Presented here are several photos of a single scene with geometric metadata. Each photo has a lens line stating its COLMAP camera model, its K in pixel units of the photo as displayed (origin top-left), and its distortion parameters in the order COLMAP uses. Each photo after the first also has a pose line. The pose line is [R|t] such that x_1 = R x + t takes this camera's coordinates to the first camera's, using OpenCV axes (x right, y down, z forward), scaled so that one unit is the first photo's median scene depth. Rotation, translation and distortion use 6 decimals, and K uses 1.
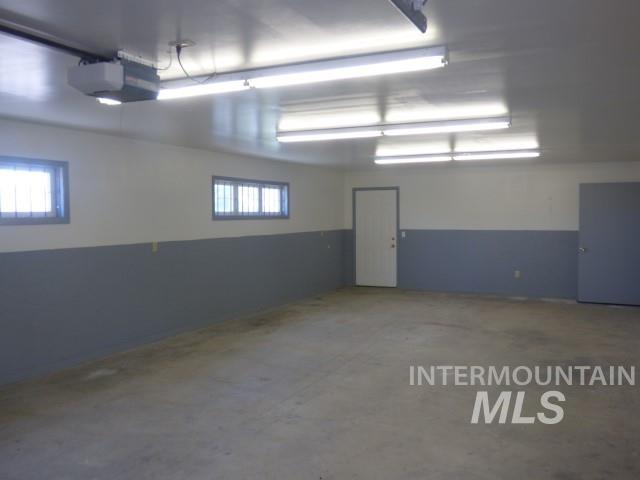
lens RADIAL K [[578.7, 0, 321.3], [0, 578.7, 238.4], [0, 0, 1]] dist [-0.010798, -0.005796]
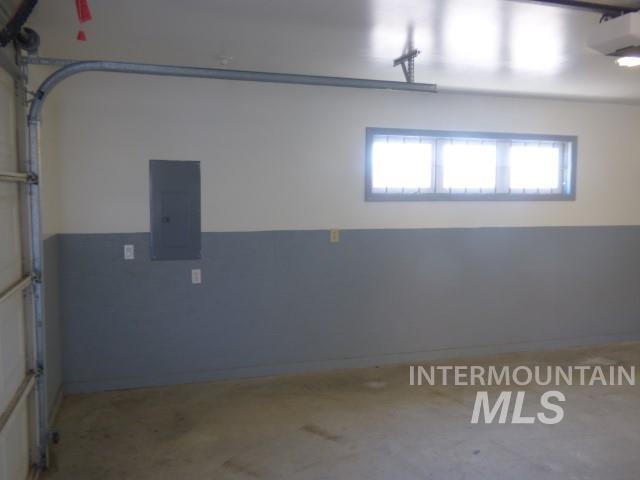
lens RADIAL K [[580.6, 0, 320.3], [0, 580.6, 241.6], [0, 0, 1]] dist [0.224353, 0.002536]
pose [[0.689661, 0.074751, -0.720263, 0.212789], [-0.044737, 0.997156, 0.060652, -0.020832], [0.722749, -0.009607, 0.691044, 0.474576]]
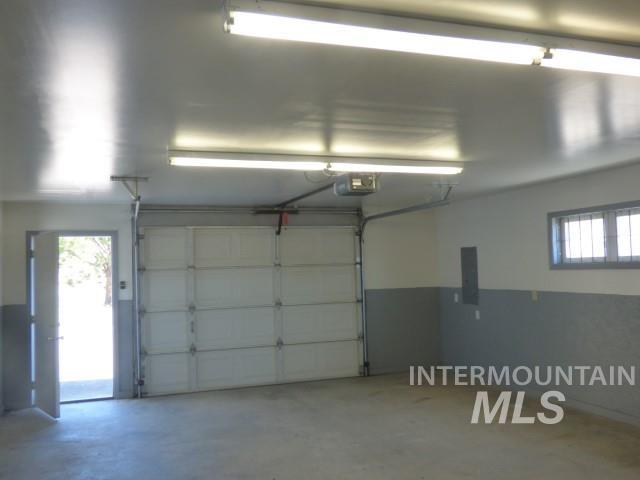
lens RADIAL K [[578.7, 0, 321.3], [0, 578.7, 238.4], [0, 0, 1]] dist [-0.010798, -0.005796]
pose [[-0.710885, -0.011004, -0.703222, 0.537785], [-0.002143, 0.999907, -0.013481, -0.055610], [0.703305, -0.008076, -0.710842, 1.209231]]
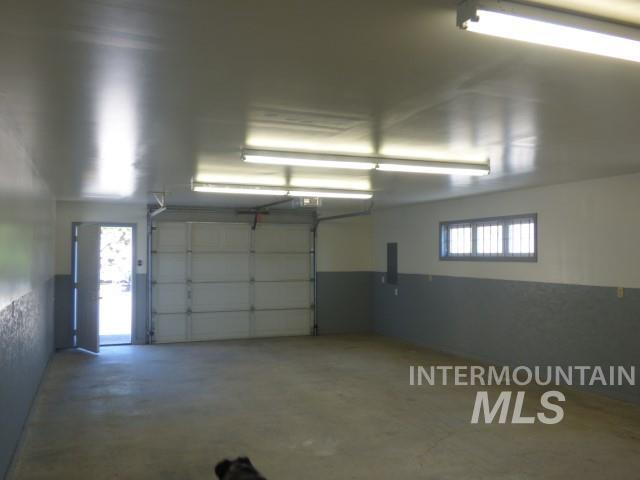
lens RADIAL K [[578.7, 0, 321.3], [0, 578.7, 238.4], [0, 0, 1]] dist [-0.010798, -0.005796]
pose [[-0.673010, -0.017266, -0.739432, 0.757829], [-0.033923, 0.999396, 0.007539, -0.068267], [0.738855, 0.030158, -0.673189, 1.449436]]
